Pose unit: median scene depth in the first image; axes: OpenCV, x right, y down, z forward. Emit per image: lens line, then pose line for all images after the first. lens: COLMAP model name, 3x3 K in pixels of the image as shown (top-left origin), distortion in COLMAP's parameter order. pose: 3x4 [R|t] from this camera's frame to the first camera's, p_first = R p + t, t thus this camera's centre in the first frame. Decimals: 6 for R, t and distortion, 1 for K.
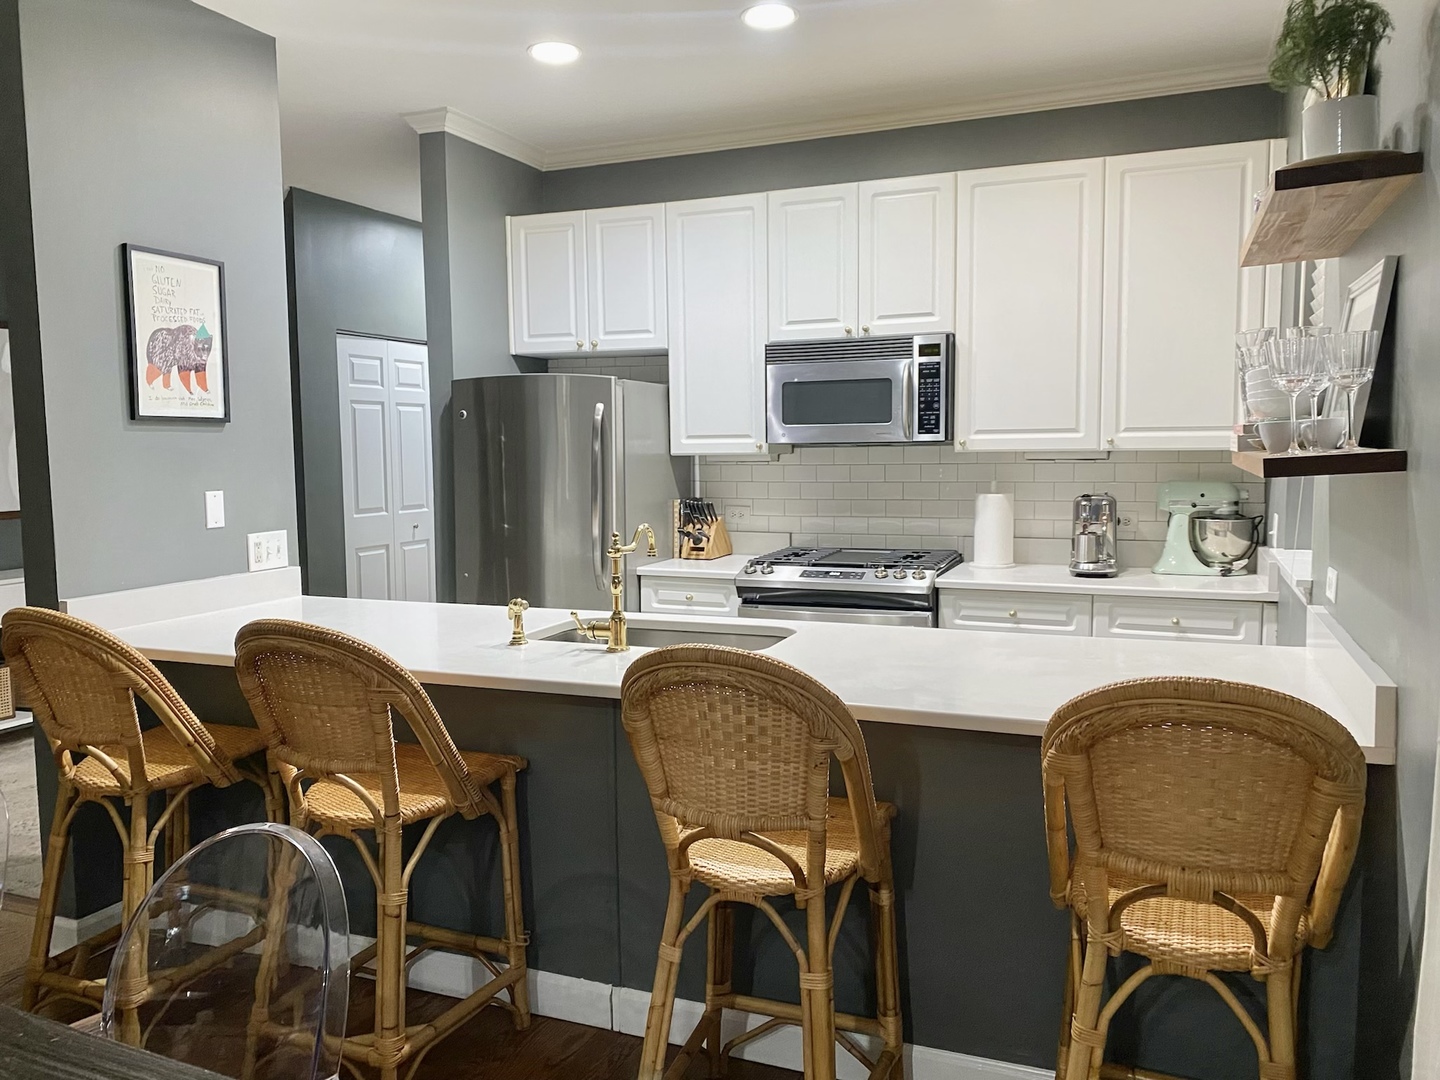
lens RADIAL K [[1088.0, 0, 719.1], [0, 1088.0, 534.9], [0, 0, 1]] dist [0.027258, -0.028093]
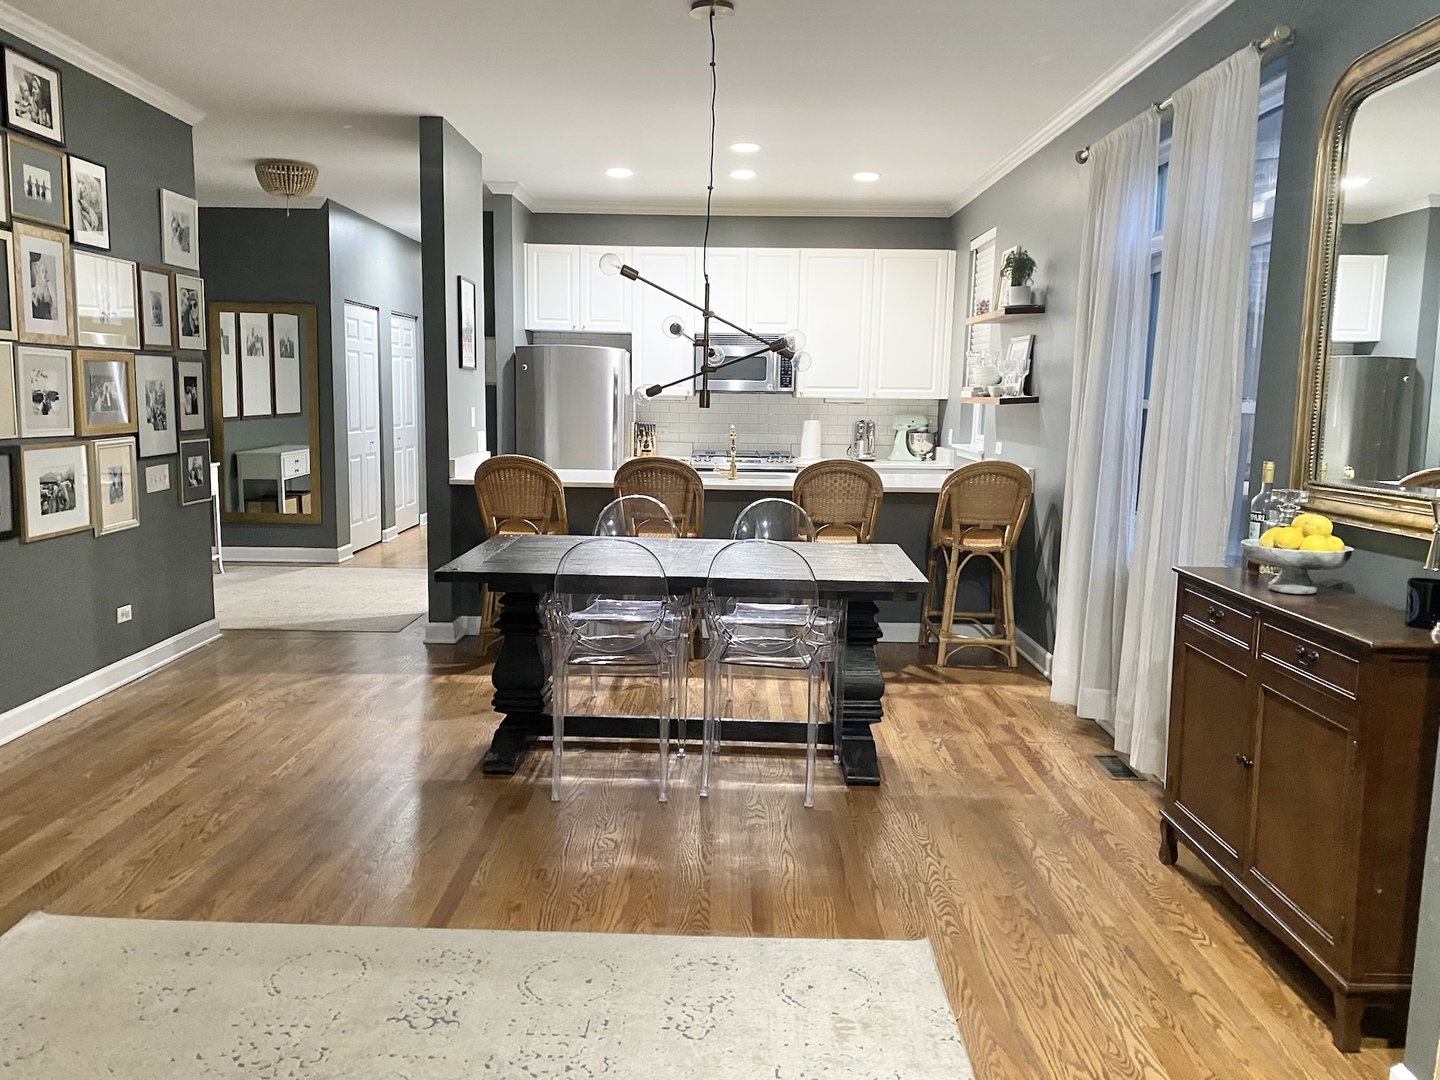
lens RADIAL K [[1088.0, 0, 716.1], [0, 1088.0, 541.8], [0, 0, 1]] dist [0.027258, -0.028093]
pose [[0.924109, -0.023892, 0.381381, -0.666408], [0.005168, 0.998734, 0.050043, 0.082813], [-0.382093, -0.044274, 0.923063, -0.733332]]
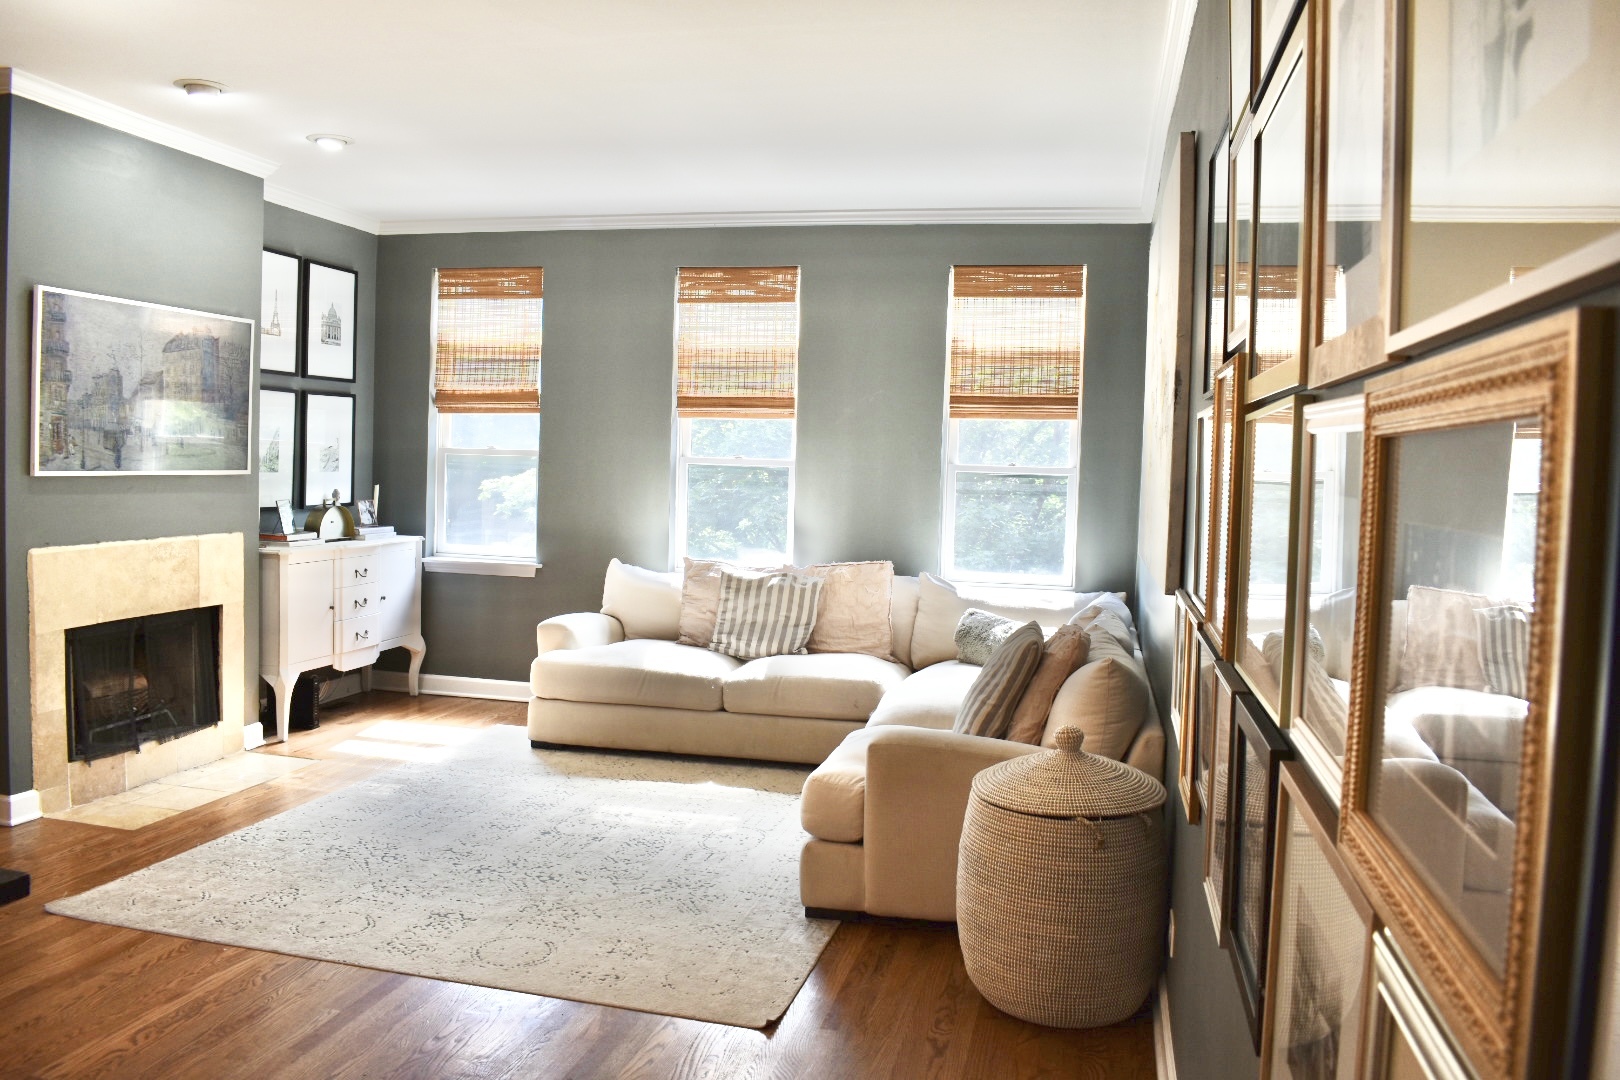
lens RADIAL K [[1265.6, 0, 812.2], [0, 1265.6, 526.4], [0, 0, 1]] dist [-0.096684, 0.012094]
pose [[-0.986217, -0.010099, -0.165149, -0.703392], [-0.034183, 0.989038, 0.143648, -0.068447], [0.161888, 0.147313, -0.975751, 0.819217]]
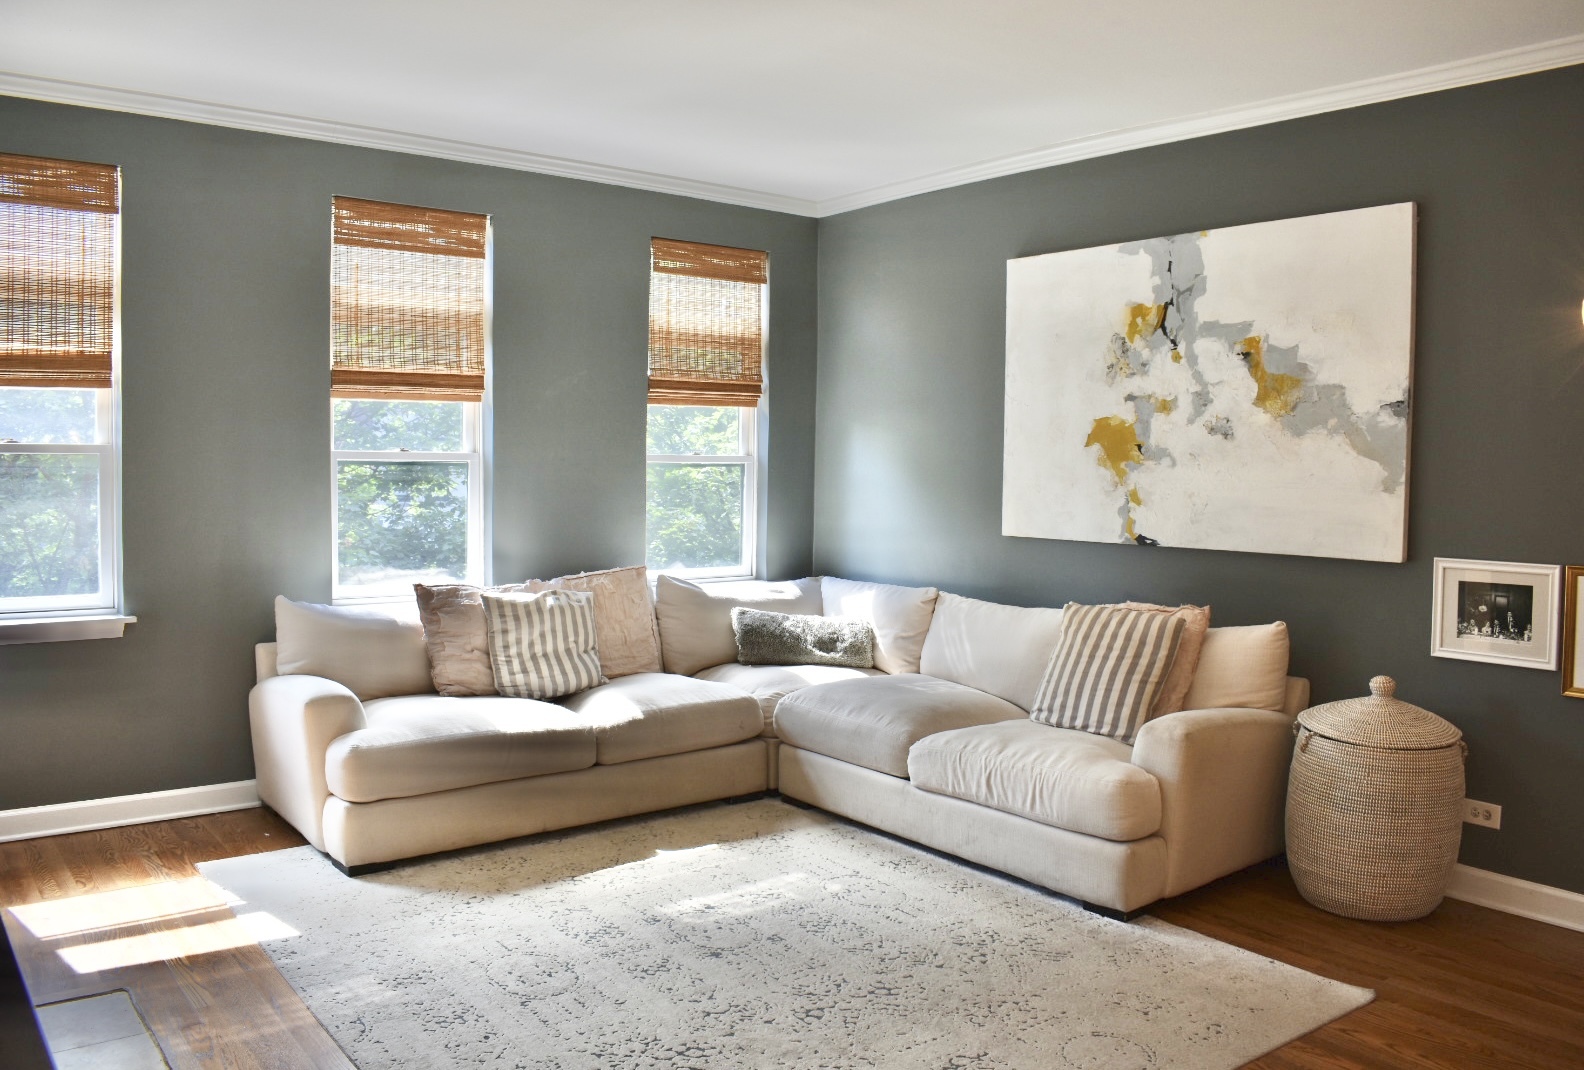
lens RADIAL K [[1267.2, 0, 803.4], [0, 1267.2, 524.0], [0, 0, 1]] dist [-0.088738, -0.006460]
pose [[-0.487466, 0.048612, -0.871788, 0.087374], [-0.088911, 0.990495, 0.104946, -0.009762], [0.868603, 0.128669, -0.478511, 0.109715]]
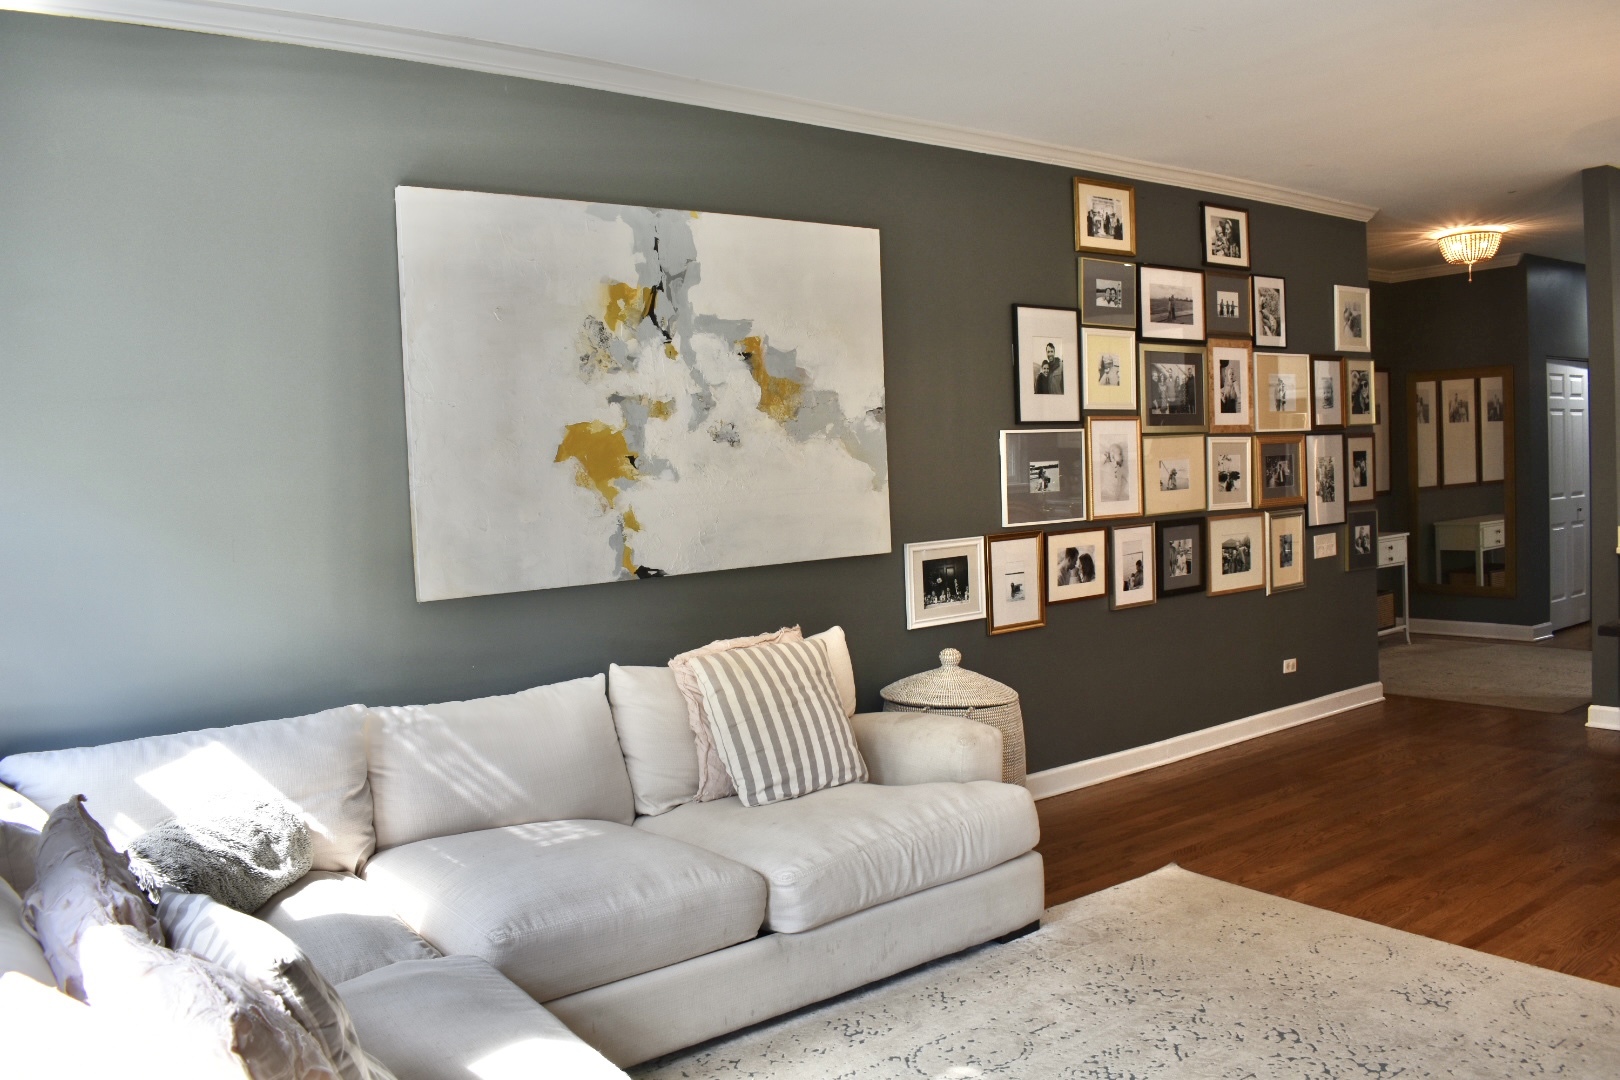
lens RADIAL K [[1265.6, 0, 816.1], [0, 1265.6, 533.4], [0, 0, 1]] dist [-0.096684, 0.012094]
pose [[0.860270, -0.002478, -0.509833, -0.523324], [-0.010835, 0.999673, -0.023142, 0.098333], [0.509723, 0.025432, 0.859962, -1.011852]]
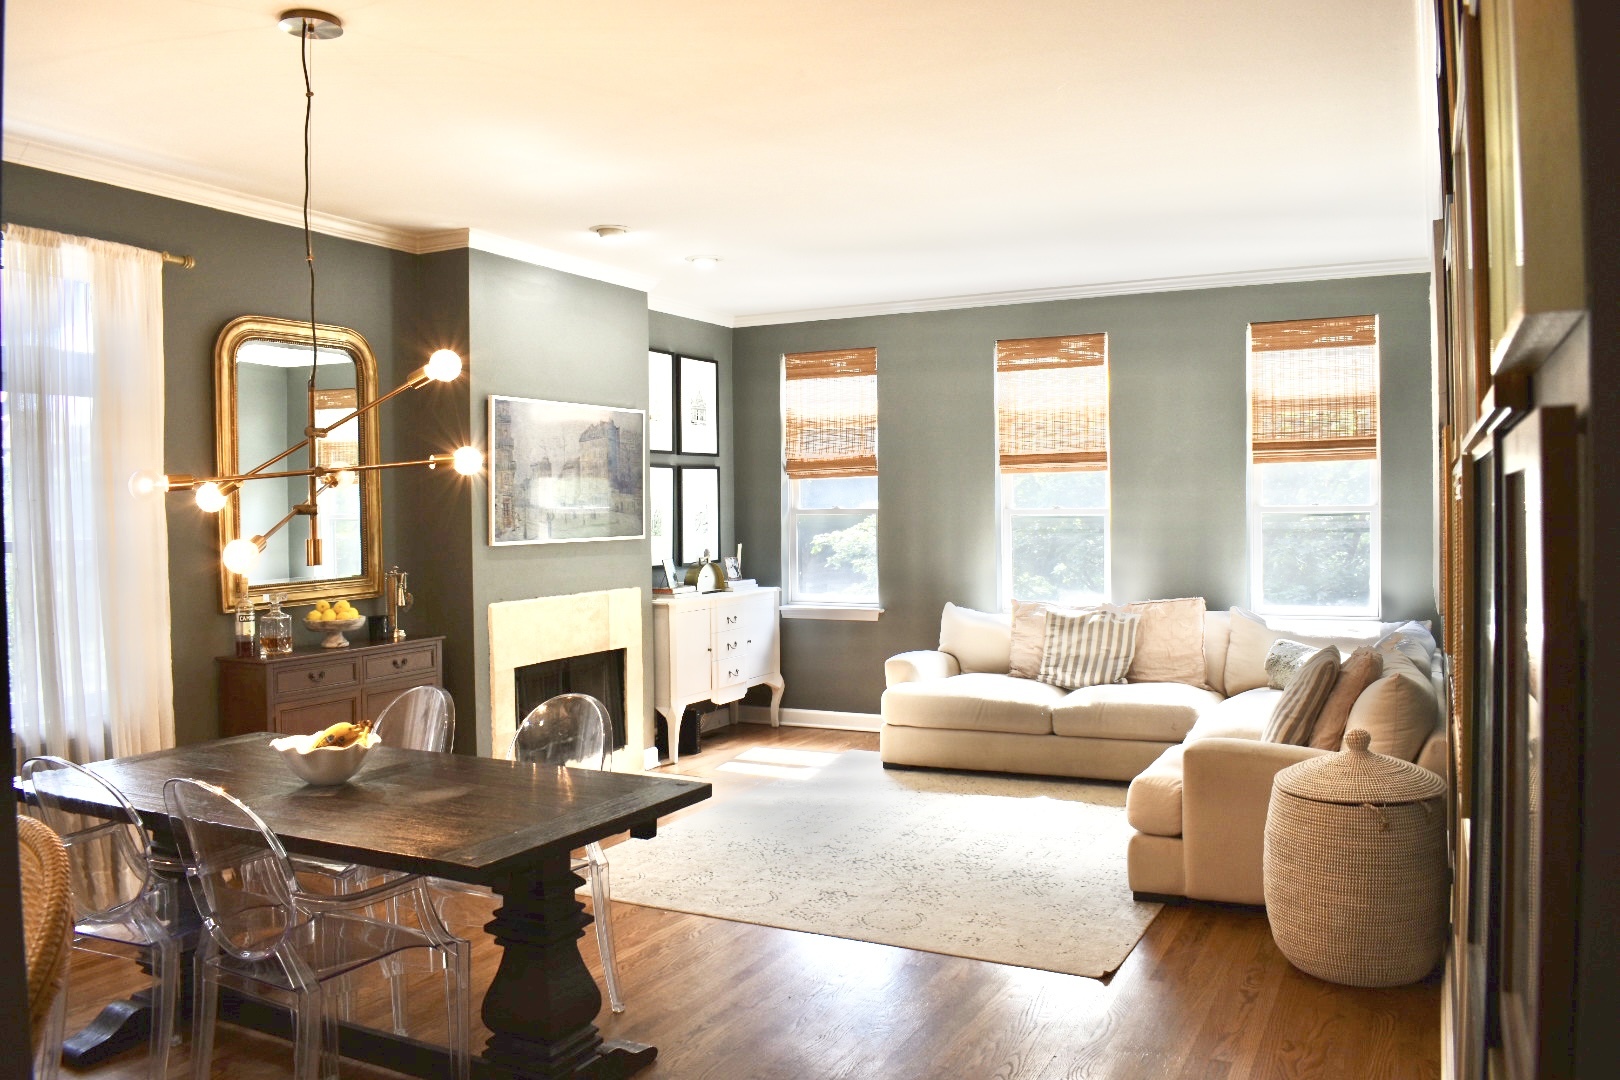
lens RADIAL K [[1265.6, 0, 812.5], [0, 1265.6, 526.6], [0, 0, 1]] dist [-0.096684, 0.012094]
pose [[-0.996809, 0.021694, 0.076813, -0.665321], [0.029814, 0.993897, 0.106205, -0.095374], [-0.074041, 0.108156, -0.991373, 1.023554]]
